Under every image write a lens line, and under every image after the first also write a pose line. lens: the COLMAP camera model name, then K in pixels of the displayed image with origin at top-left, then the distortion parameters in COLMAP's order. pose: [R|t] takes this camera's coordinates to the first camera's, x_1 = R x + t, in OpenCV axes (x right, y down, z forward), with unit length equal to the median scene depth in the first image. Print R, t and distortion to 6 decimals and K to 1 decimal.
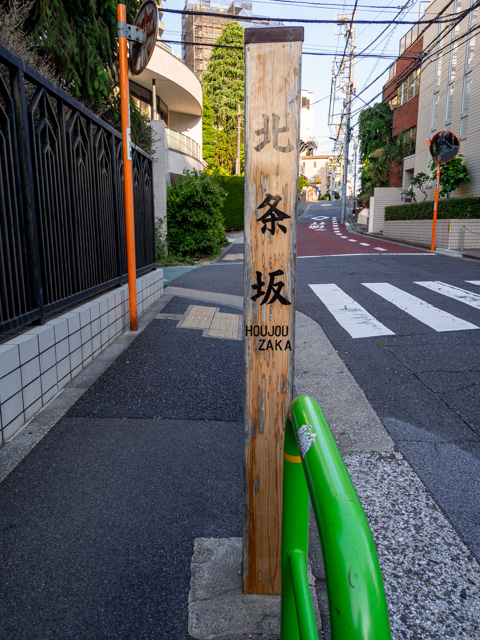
lens RADIAL K [[488.1, 0, 240.0], [0, 488.1, 320.0], [0, 0, 1]] dist [0.006279, 0.000660]
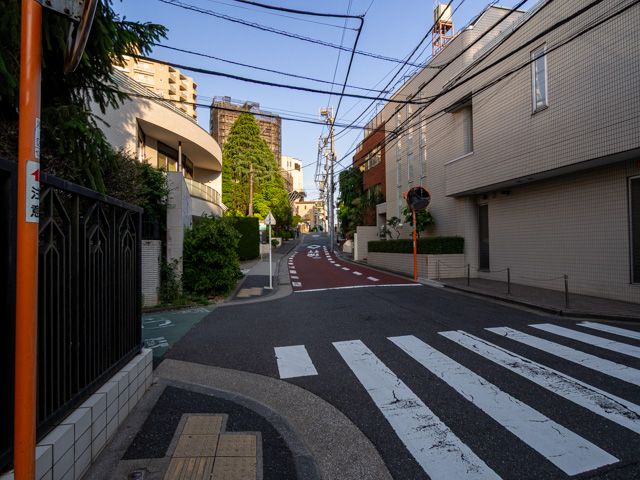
lens RADIAL K [[343.0, 0, 320.0], [0, 343.0, 240.0], [0, 0, 1]] dist [0.004281, 0.000219]
pose [[0.980923, -0.008411, 0.194215, -0.001380], [0.048826, 0.977698, -0.204262, -0.043949], [-0.188165, 0.209848, 0.959457, 0.119945]]
